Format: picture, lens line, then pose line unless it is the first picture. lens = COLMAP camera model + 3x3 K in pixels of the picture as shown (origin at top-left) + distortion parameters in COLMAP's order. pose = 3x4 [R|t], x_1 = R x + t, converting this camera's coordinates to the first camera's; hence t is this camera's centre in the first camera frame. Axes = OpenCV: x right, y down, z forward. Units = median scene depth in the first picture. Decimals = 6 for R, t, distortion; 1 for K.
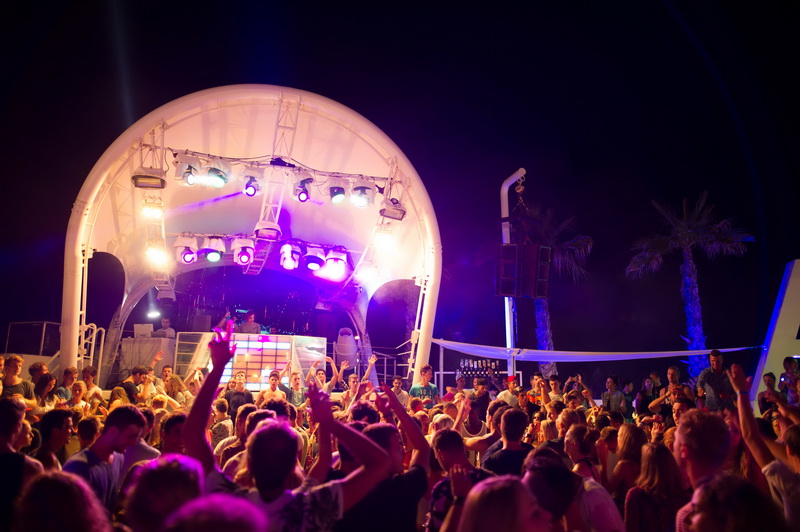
lens RADIAL K [[561.5, 0, 399.7], [0, 561.5, 266.7], [0, 0, 1]] dist [-0.045603, 0.045083]
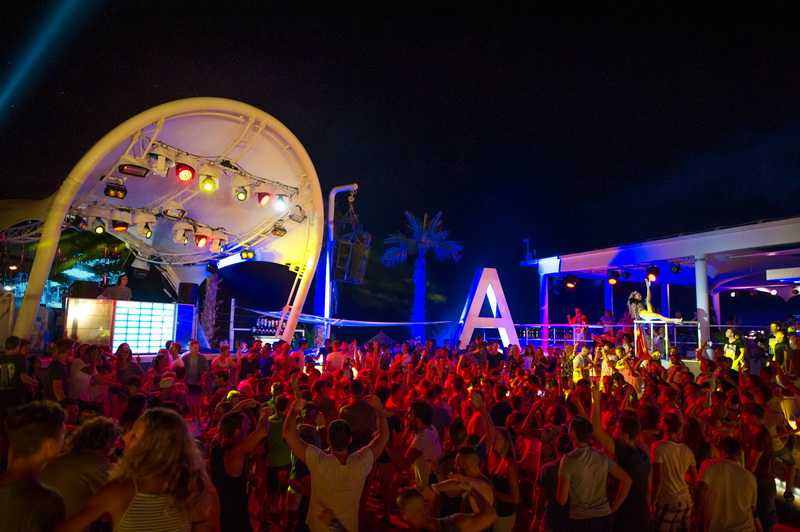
lens RADIAL K [[561.5, 0, 401.6], [0, 561.5, 267.2], [0, 0, 1]] dist [-0.045603, 0.045083]
pose [[0.779278, 0.085695, 0.620792, -0.549910], [-0.160905, 0.984758, 0.066045, -0.096308], [-0.605669, -0.151356, 0.781189, -0.131784]]
